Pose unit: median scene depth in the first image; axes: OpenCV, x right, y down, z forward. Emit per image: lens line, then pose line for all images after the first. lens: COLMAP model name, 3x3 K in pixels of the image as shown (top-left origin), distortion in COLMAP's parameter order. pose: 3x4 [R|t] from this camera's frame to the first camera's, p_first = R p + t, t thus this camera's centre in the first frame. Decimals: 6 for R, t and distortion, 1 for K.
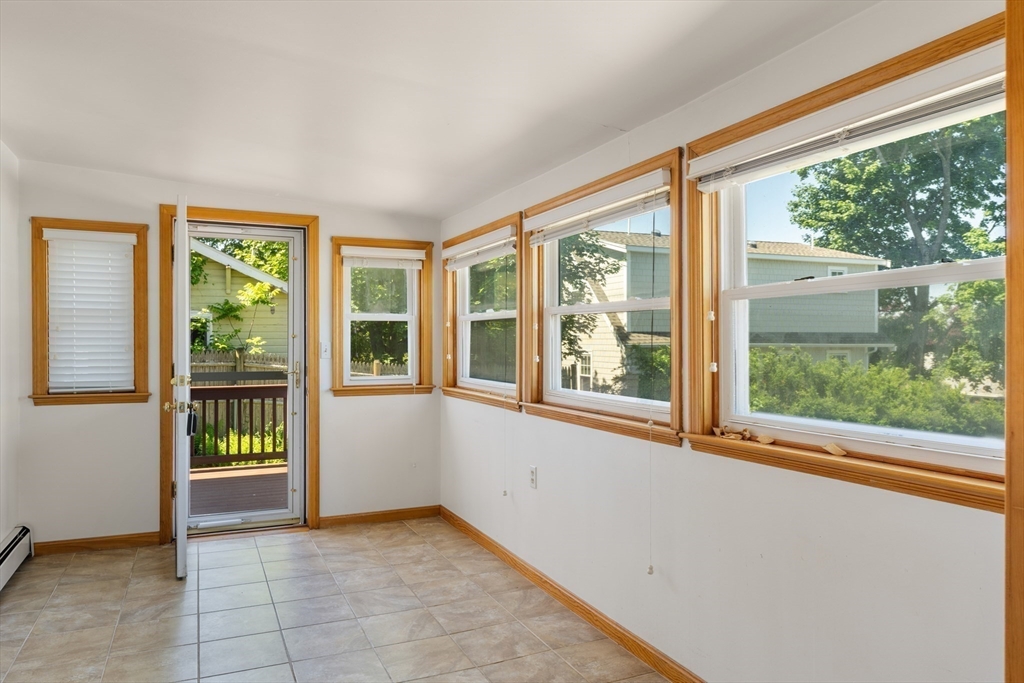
lens RADIAL K [[688.7, 0, 512.0], [0, 688.7, 341.5], [0, 0, 1]] dist [-0.000351, 0.000600]
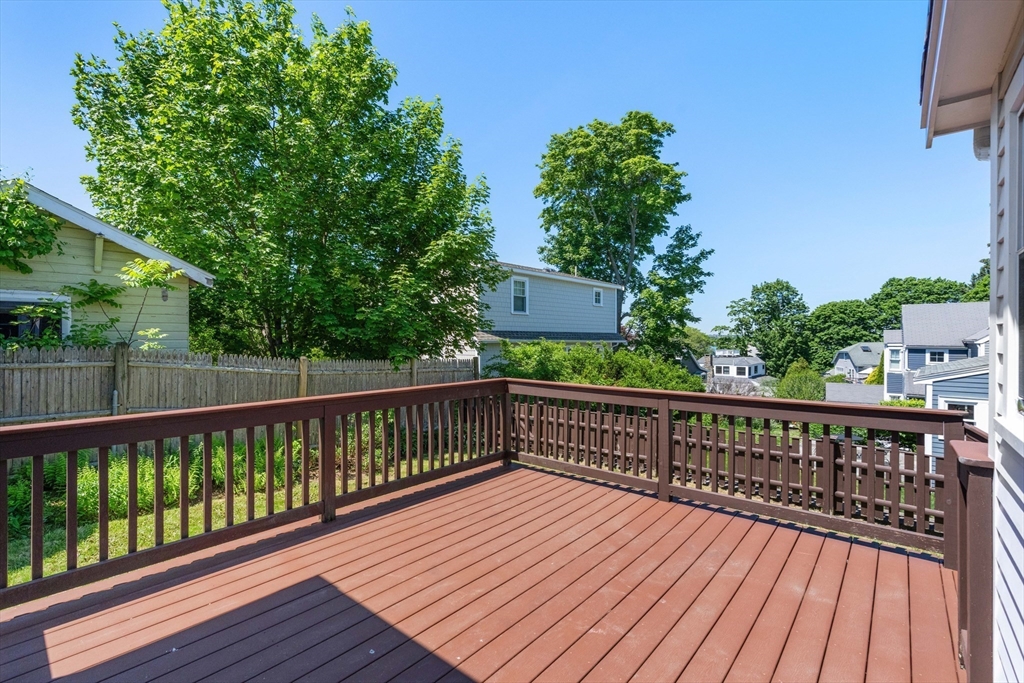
lens RADIAL K [[452.3, 0, 513.2], [0, 452.3, 337.6], [0, 0, 1]] dist [0.001102, 0.000389]
pose [[0.908708, 0.007932, 0.417358, -0.203469], [-0.008244, 0.999965, -0.001056, 0.001021], [-0.417352, -0.002481, 0.908742, 0.350549]]
